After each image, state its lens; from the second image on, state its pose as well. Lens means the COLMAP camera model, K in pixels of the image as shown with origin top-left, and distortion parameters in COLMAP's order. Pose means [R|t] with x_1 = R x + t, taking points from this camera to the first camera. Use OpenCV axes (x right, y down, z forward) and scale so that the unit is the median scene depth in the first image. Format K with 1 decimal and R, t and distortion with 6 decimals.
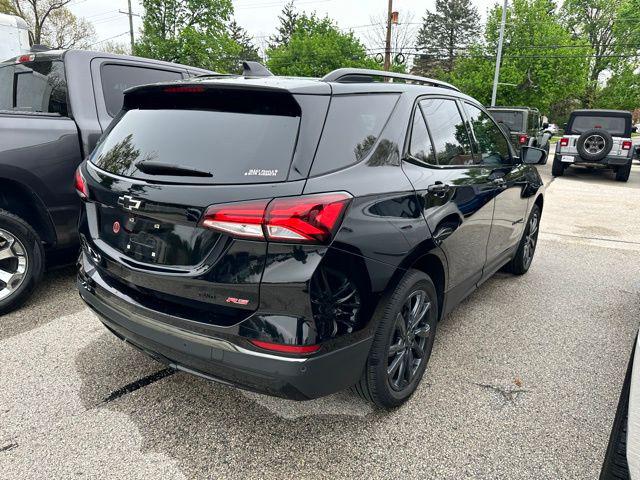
lens RADIAL K [[448.1, 0, 320.0], [0, 448.1, 240.0], [0, 0, 1]] dist [0.024560, -0.024276]
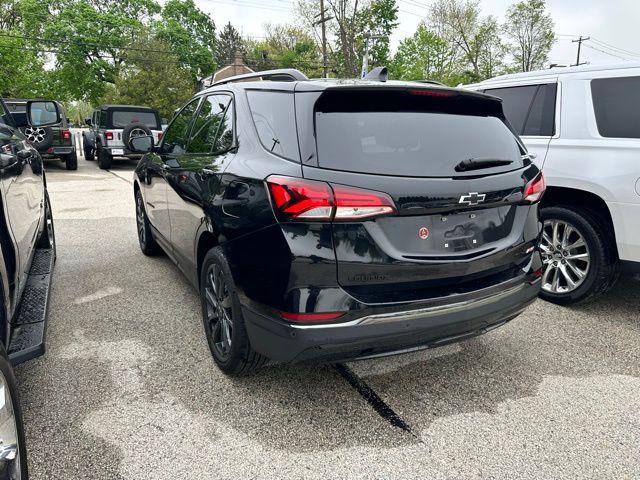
lens RADIAL K [[455.3, 0, 315.0], [0, 455.3, 244.5], [0, 0, 1]] dist [0.003091, -0.005425]
pose [[0.429655, -0.246833, 0.868602, -0.230915], [0.230069, 0.960093, 0.159028, -0.035114], [-0.873192, 0.131511, 0.469297, 0.124948]]
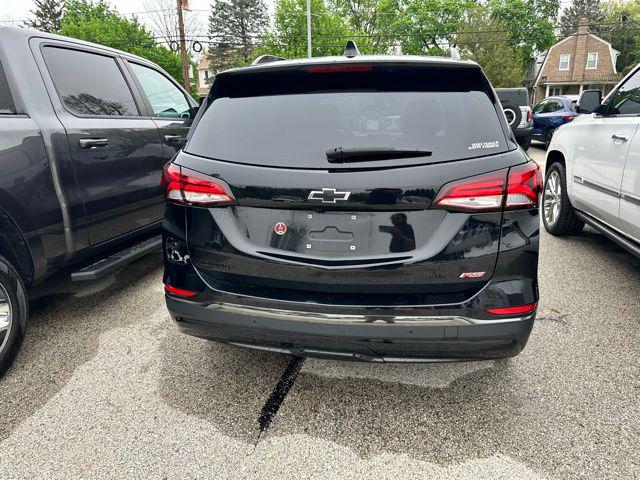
lens RADIAL K [[450.9, 0, 313.6], [0, 450.9, 241.8], [0, 0, 1]] dist [0.030275, -0.036059]
pose [[0.907452, -0.163179, 0.387174, -0.121844], [0.154819, 0.986524, 0.052920, -0.006351], [-0.390592, 0.011920, 0.920487, 0.026771]]
